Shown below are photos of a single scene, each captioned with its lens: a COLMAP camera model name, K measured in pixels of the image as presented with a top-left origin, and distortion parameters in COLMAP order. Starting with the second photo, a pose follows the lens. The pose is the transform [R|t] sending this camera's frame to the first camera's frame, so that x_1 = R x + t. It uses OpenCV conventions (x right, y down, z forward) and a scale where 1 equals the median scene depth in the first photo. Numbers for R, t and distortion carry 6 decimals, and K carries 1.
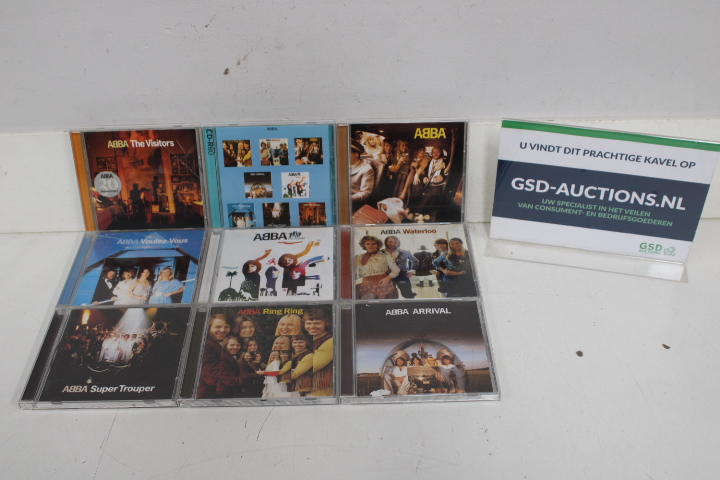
lens RADIAL K [[861.2, 0, 360.0], [0, 861.2, 240.0], [0, 0, 1]] dist [-0.080333, 0.063145]
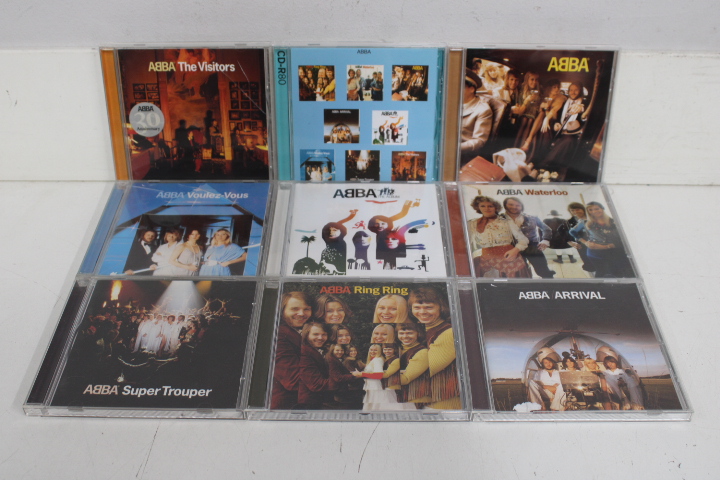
lens RADIAL K [[826.2, 0, 360.0], [0, 826.2, 240.0], [0, 0, 1]] dist [-0.087954, 0.057733]
pose [[0.999577, 0.028683, -0.004746, -0.103522], [-0.028588, 0.999408, 0.019124, 0.025721], [0.005292, -0.018981, 0.999806, 0.279646]]
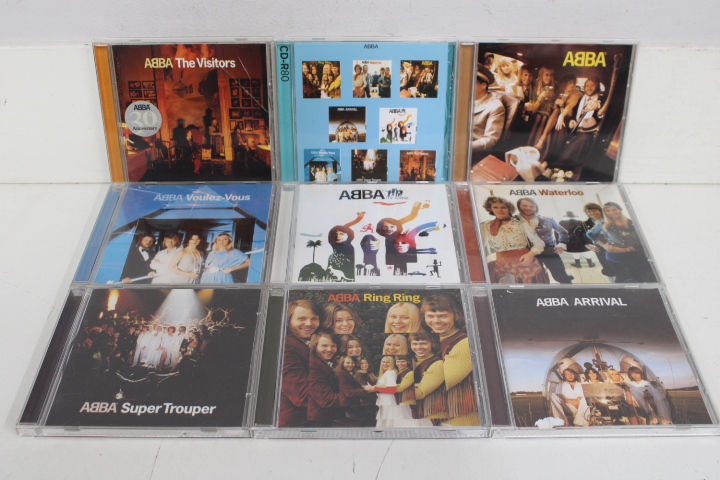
lens RADIAL K [[826.2, 0, 360.0], [0, 826.2, 240.0], [0, 0, 1]] dist [-0.087954, 0.057733]
pose [[0.999740, 0.022568, 0.003246, -0.116873], [-0.022652, 0.999333, 0.028646, 0.015964], [-0.002598, -0.028712, 0.999584, 0.314549]]
